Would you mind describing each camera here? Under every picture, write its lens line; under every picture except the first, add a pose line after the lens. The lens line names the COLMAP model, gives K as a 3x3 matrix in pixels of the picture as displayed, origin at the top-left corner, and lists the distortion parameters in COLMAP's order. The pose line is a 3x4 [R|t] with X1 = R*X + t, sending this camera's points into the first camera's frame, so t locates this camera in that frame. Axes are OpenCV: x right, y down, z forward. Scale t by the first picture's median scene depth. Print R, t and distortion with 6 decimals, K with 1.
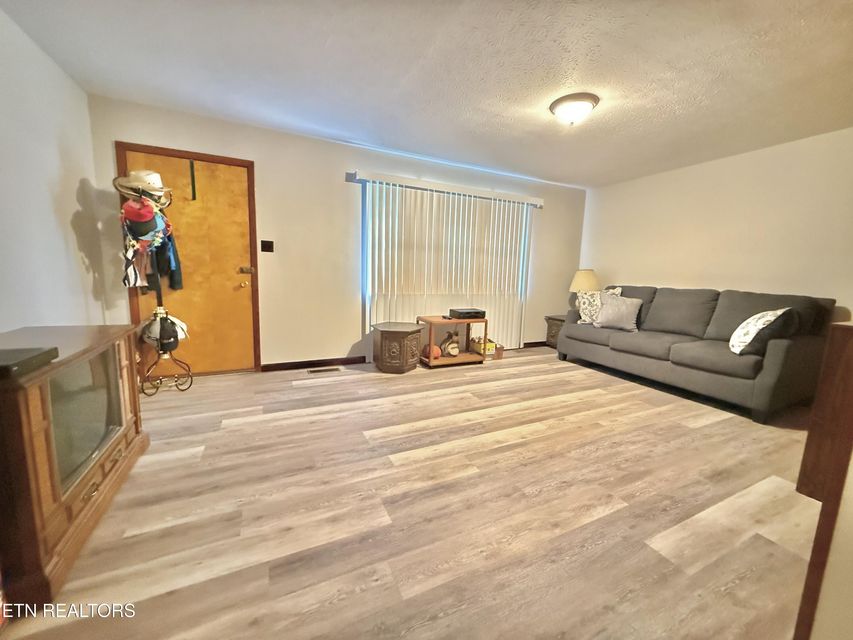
lens RADIAL K [[337.8, 0, 426.5], [0, 337.8, 320.0], [0, 0, 1]] dist [0.000597, 0.000156]
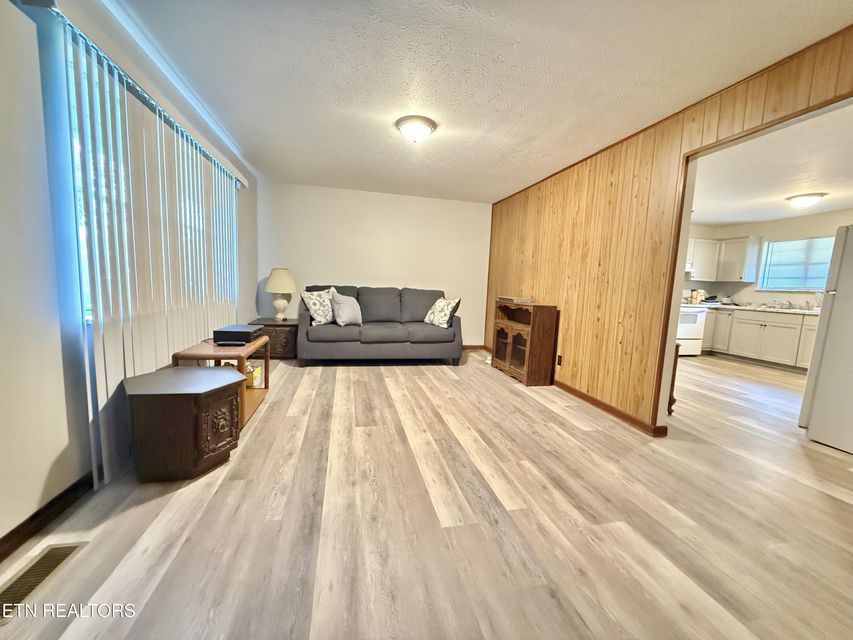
lens RADIAL K [[339.5, 0, 426.5], [0, 339.5, 320.0], [0, 0, 1]] dist [0.000825, 0.000449]
pose [[0.215571, -0.122221, 0.968809, -0.697403], [0.100806, 0.989621, 0.102416, -0.119056], [-0.971271, 0.075584, 0.225654, 0.763222]]
